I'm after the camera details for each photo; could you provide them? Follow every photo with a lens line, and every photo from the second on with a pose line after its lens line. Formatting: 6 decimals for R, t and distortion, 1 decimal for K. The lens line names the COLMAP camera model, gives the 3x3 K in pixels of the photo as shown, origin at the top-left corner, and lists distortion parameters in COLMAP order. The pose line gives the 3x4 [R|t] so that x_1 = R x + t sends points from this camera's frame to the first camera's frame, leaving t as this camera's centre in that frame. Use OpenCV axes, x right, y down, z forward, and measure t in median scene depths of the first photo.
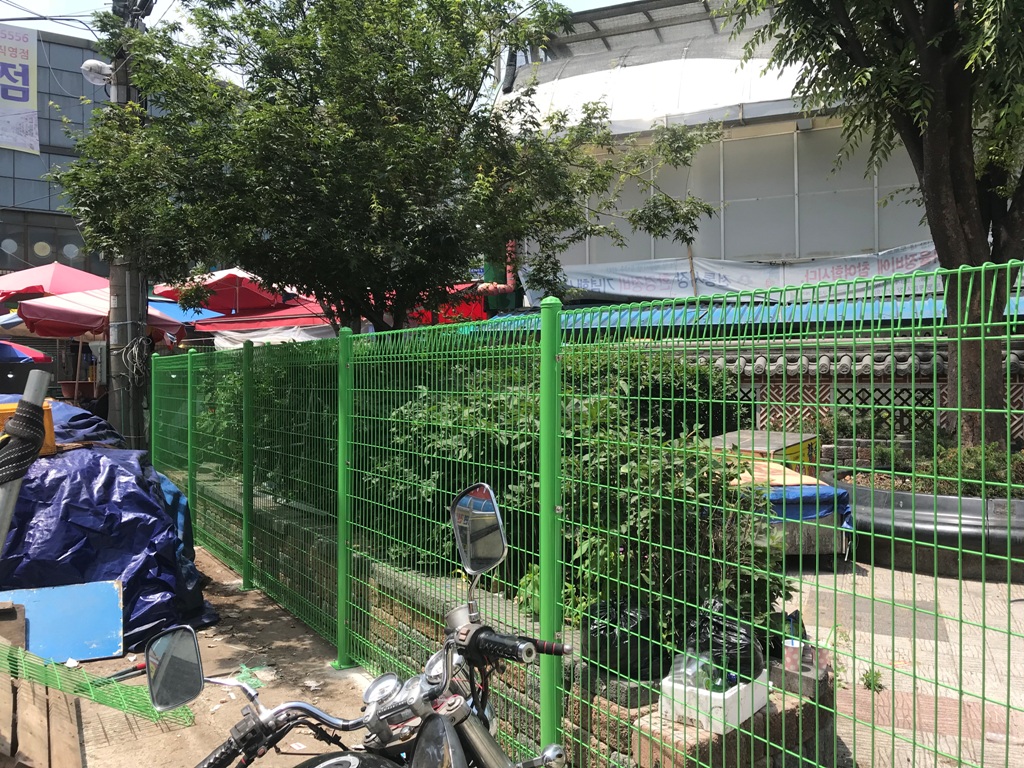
lens RADIAL K [[839.5, 0, 510.0], [0, 839.5, 379.1], [0, 0, 1]] dist [0.000138, 0.007388]
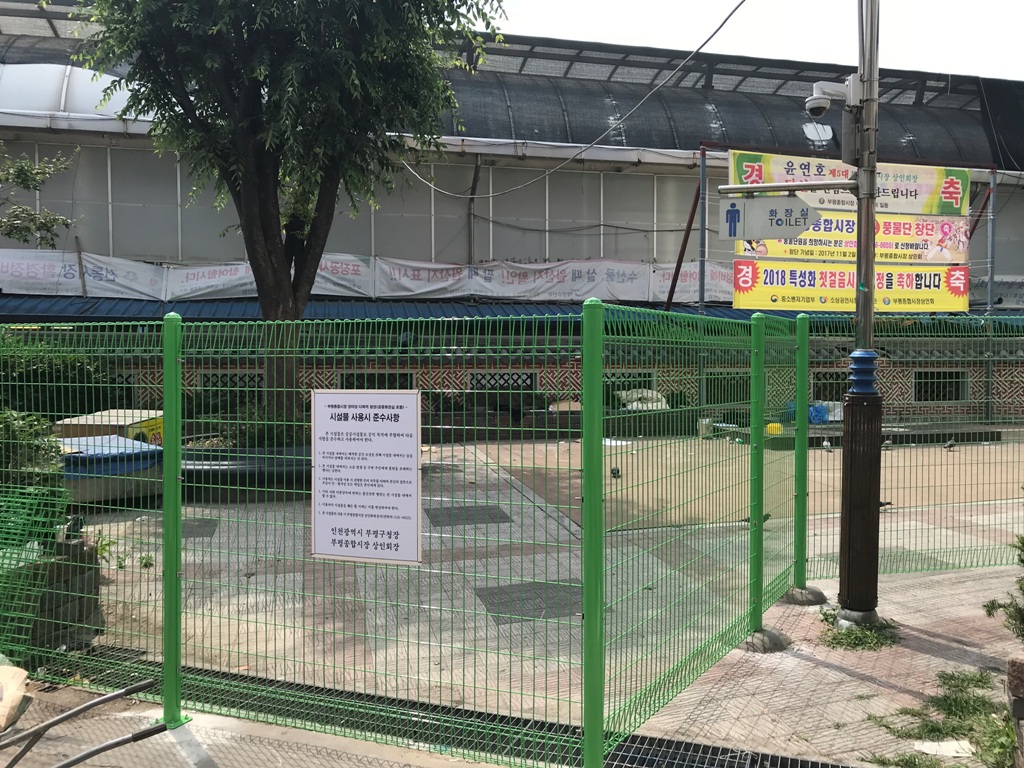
lens RADIAL K [[839.5, 0, 510.0], [0, 839.5, 379.1], [0, 0, 1]] dist [0.000138, 0.007388]
pose [[0.797801, 0.000370, 0.602920, 0.016105], [-0.009692, 0.999878, 0.012211, -0.001594], [-0.602843, -0.015585, 0.797708, -0.325377]]
